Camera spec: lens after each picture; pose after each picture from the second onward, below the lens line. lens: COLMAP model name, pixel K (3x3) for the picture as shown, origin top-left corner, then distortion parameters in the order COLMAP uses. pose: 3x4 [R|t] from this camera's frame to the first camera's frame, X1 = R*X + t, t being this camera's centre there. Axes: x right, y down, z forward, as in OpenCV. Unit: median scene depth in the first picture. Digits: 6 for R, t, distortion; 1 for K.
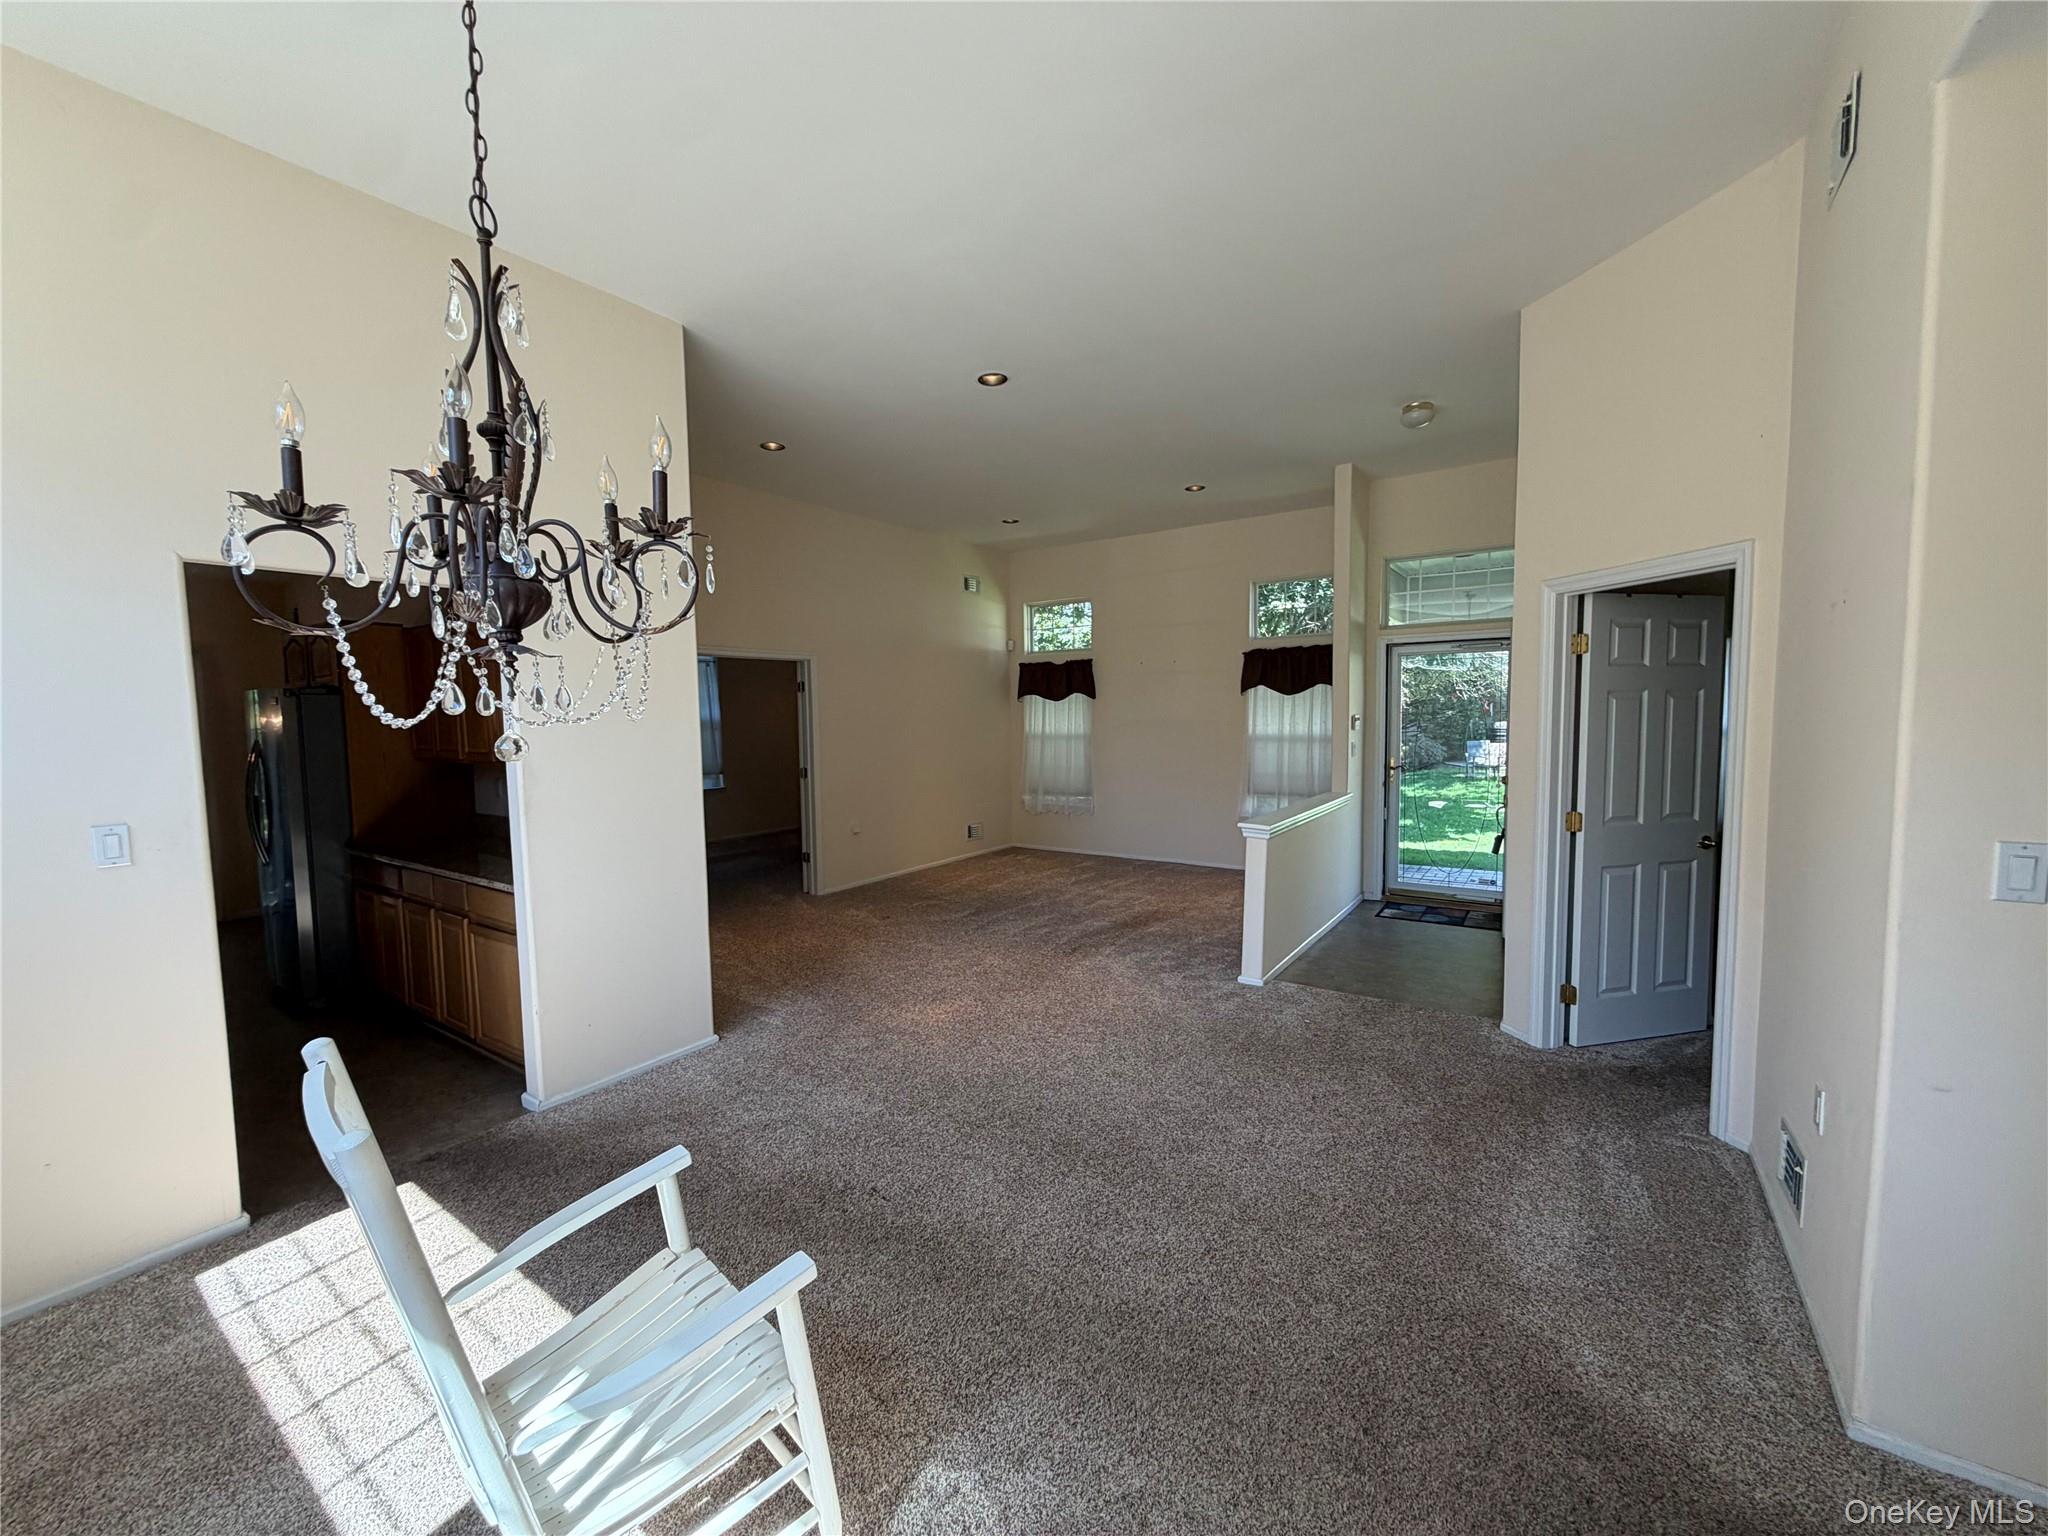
lens RADIAL K [[820.7, 0, 1022.5], [0, 820.7, 766.0], [0, 0, 1]] dist [-0.000653, 0.000306]
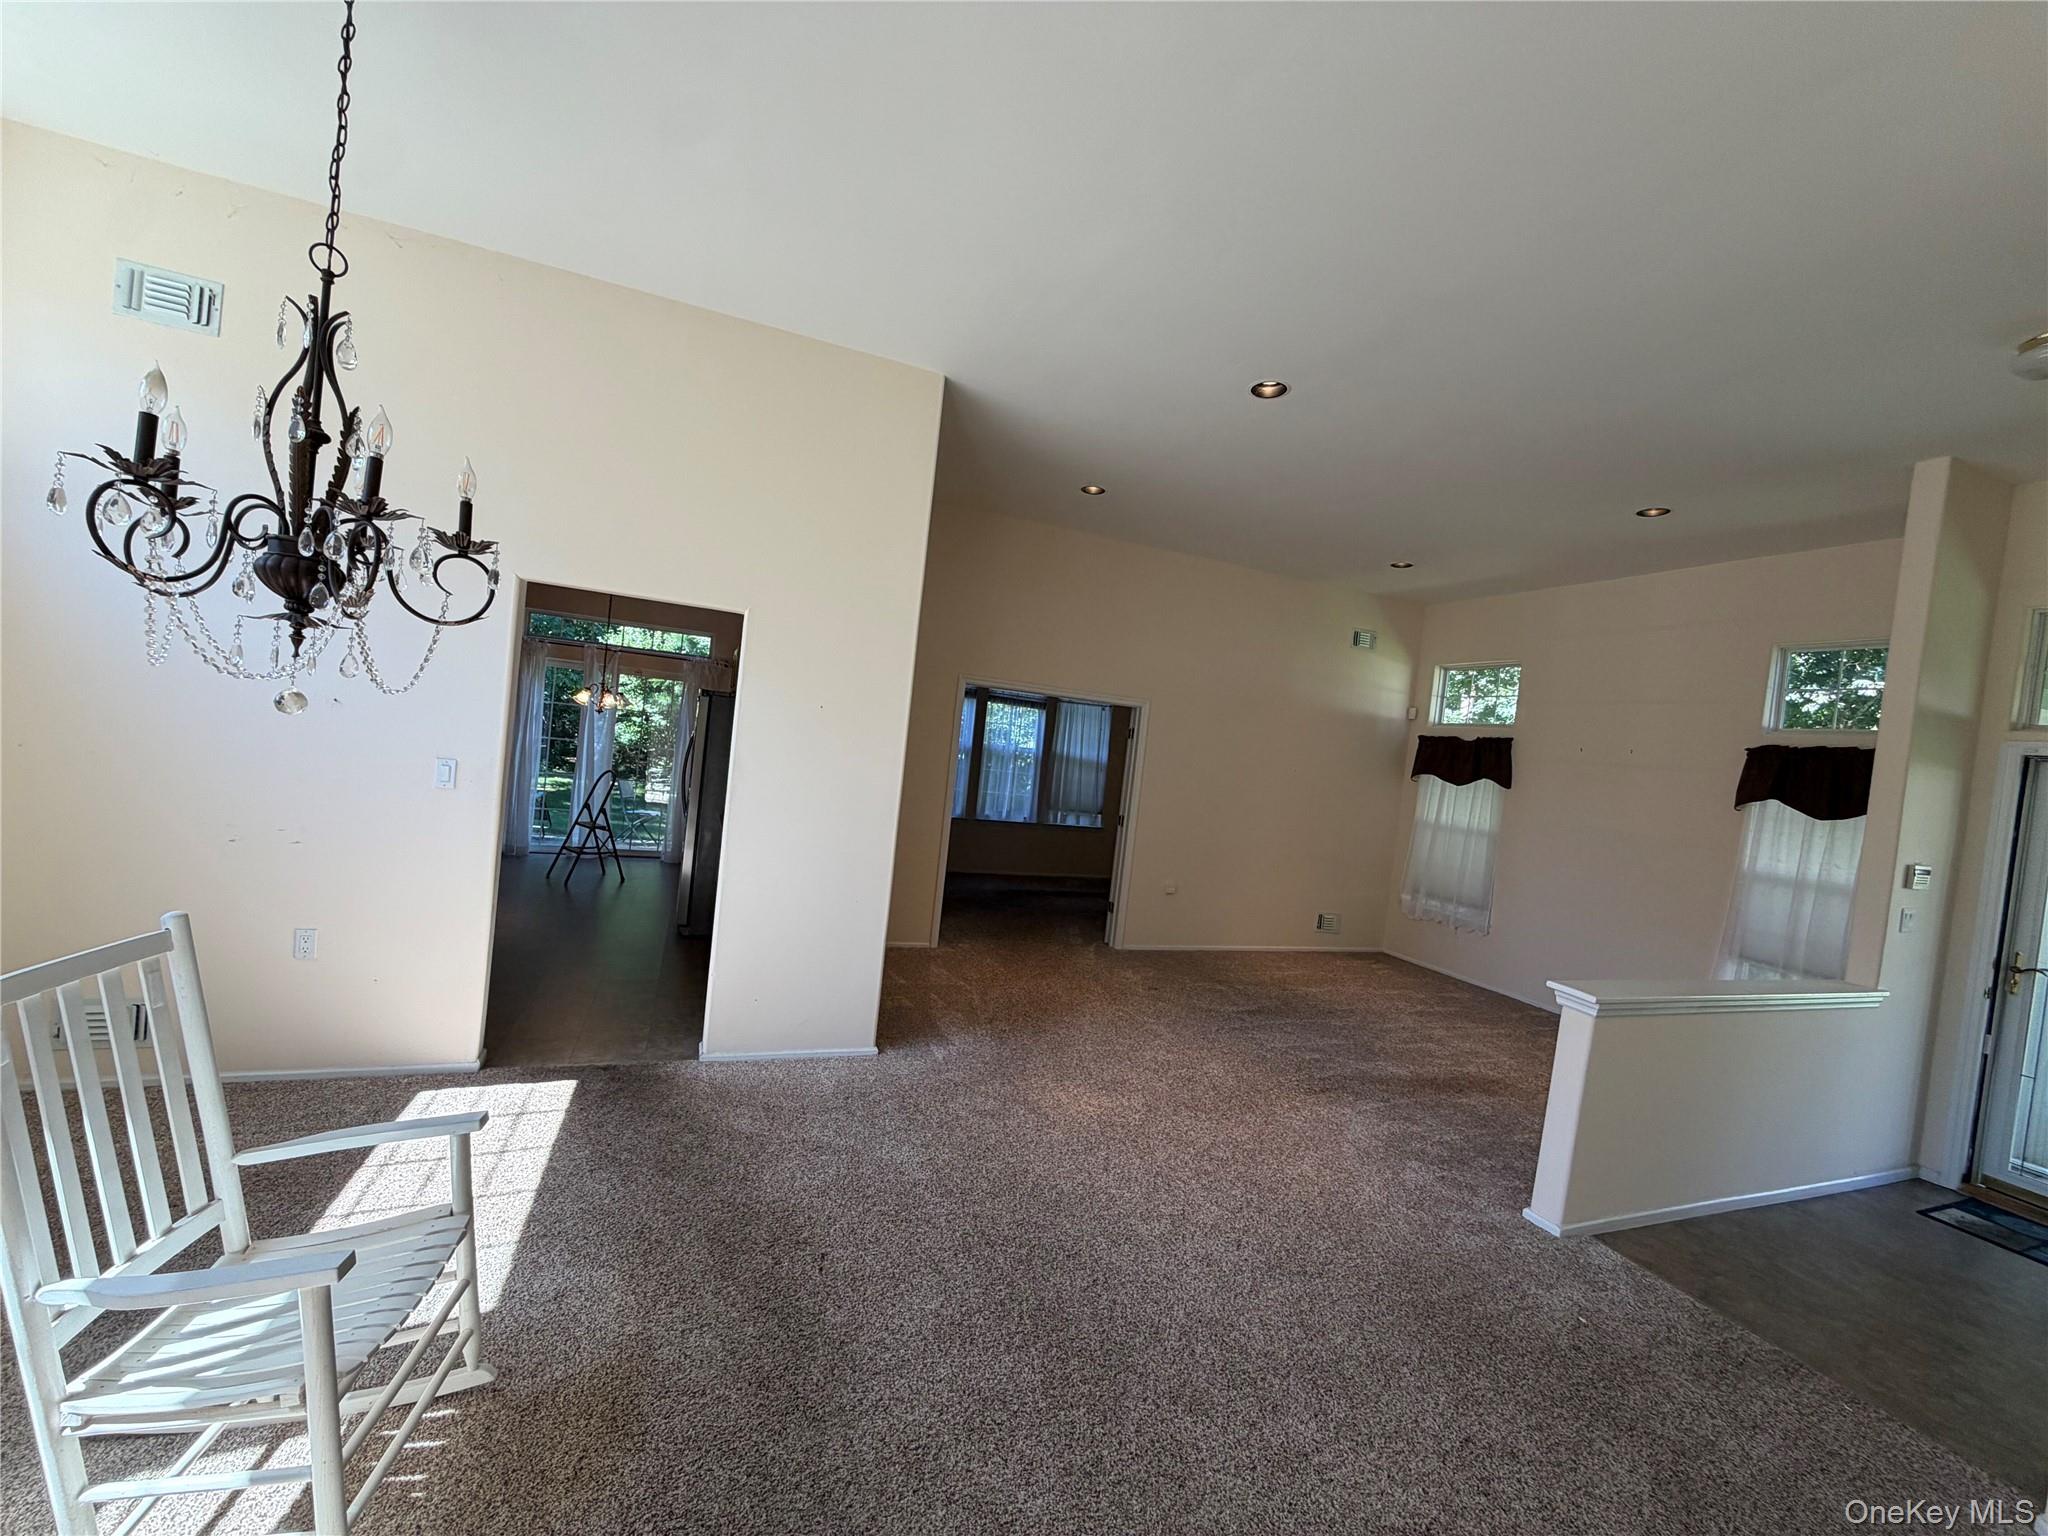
lens RADIAL K [[820.7, 0, 1031.6], [0, 820.7, 763.8], [0, 0, 1]] dist [-0.000653, 0.000306]
pose [[0.822366, 0.116721, -0.556857, 0.200109], [-0.158809, 0.986922, -0.027663, -0.015571], [0.546346, 0.111183, 0.830147, 0.136343]]
